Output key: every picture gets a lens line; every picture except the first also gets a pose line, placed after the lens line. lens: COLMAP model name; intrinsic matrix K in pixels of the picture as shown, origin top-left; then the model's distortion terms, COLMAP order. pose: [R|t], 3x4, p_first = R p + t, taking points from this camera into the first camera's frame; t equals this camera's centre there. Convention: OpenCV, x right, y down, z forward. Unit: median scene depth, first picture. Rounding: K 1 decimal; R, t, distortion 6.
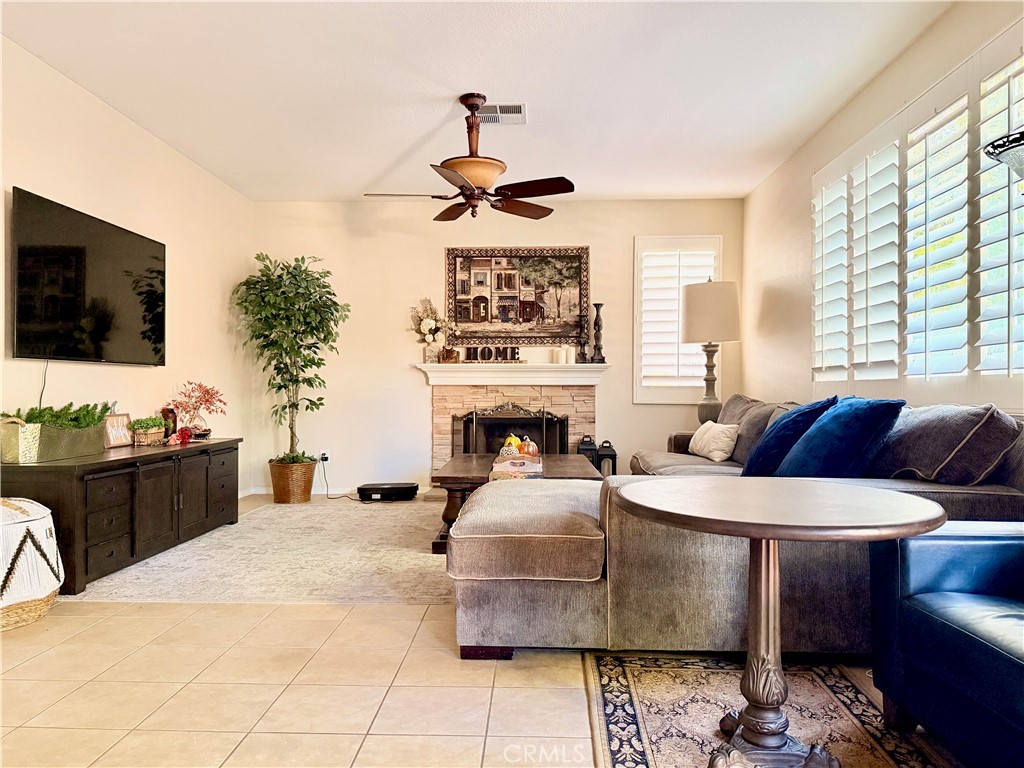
lens RADIAL K [[749.8, 0, 499.5], [0, 749.8, 396.9], [0, 0, 1]] dist [0.066550, -0.083244]
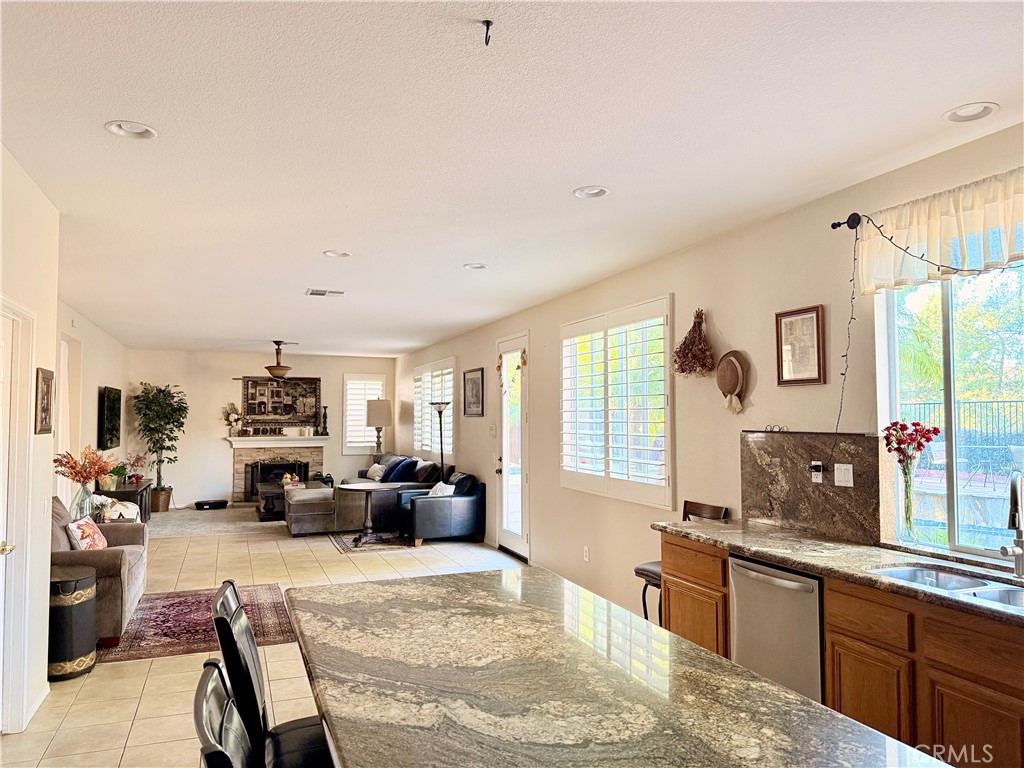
lens RADIAL K [[749.8, 0, 532.4], [0, 749.8, 383.5], [0, 0, 1]] dist [0.066550, -0.083244]
pose [[0.911020, 0.016732, 0.412024, -0.198888], [0.006608, 0.998456, -0.055157, -0.069676], [-0.412310, 0.052972, 0.909502, -1.094009]]
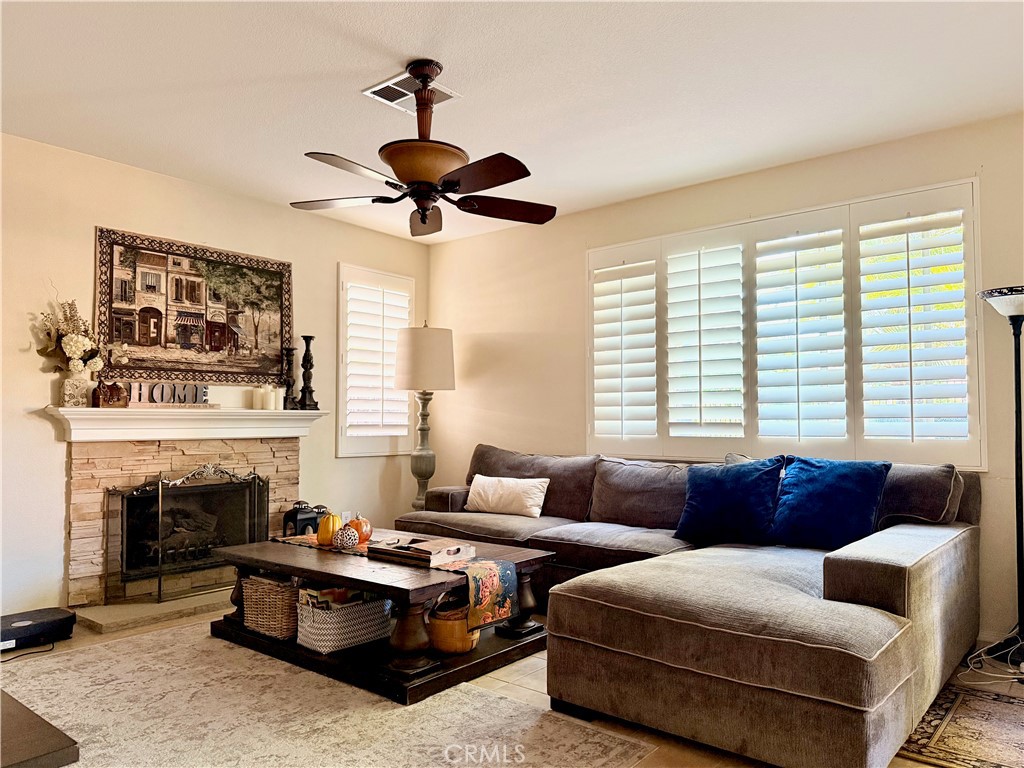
lens RADIAL K [[749.8, 0, 518.8], [0, 749.8, 387.7], [0, 0, 1]] dist [0.066550, -0.083244]
pose [[0.574089, 0.034095, 0.818083, -0.400800], [0.006941, 0.998894, -0.046501, -0.029048], [-0.818764, 0.032374, 0.573217, 0.349768]]
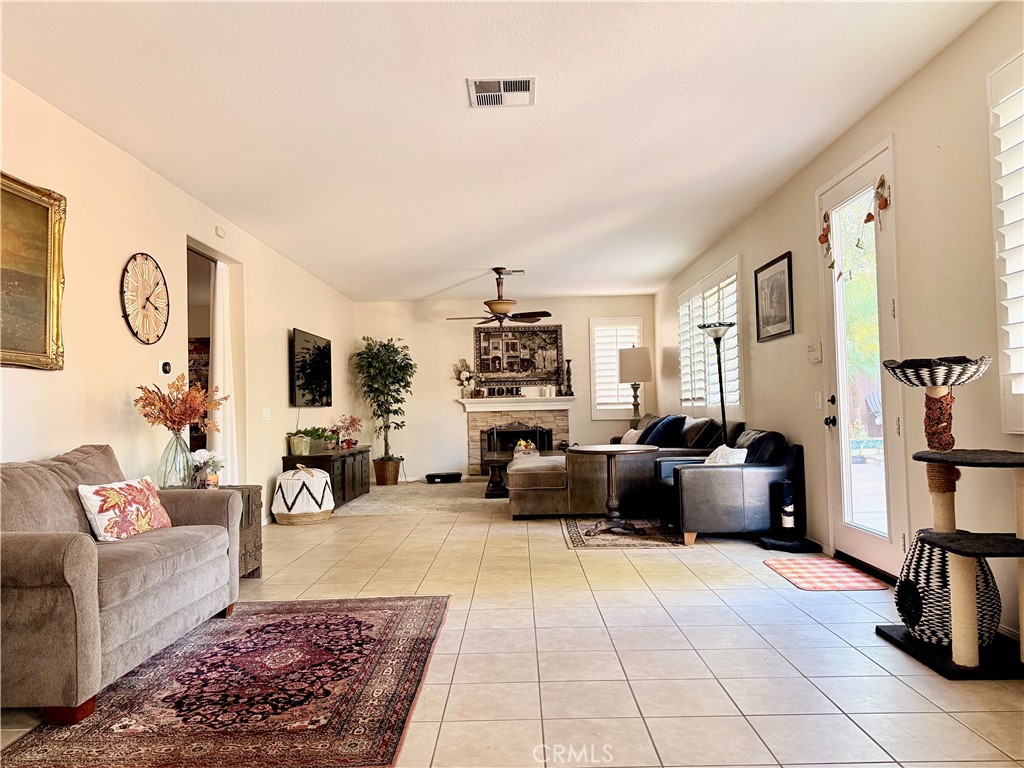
lens RADIAL K [[749.8, 0, 492.7], [0, 749.8, 392.1], [0, 0, 1]] dist [0.066550, -0.083244]
pose [[0.999591, -0.025794, 0.012338, -0.055784], [0.026179, 0.999140, -0.032157, -0.005009], [-0.011498, 0.032467, 0.999407, -0.631519]]
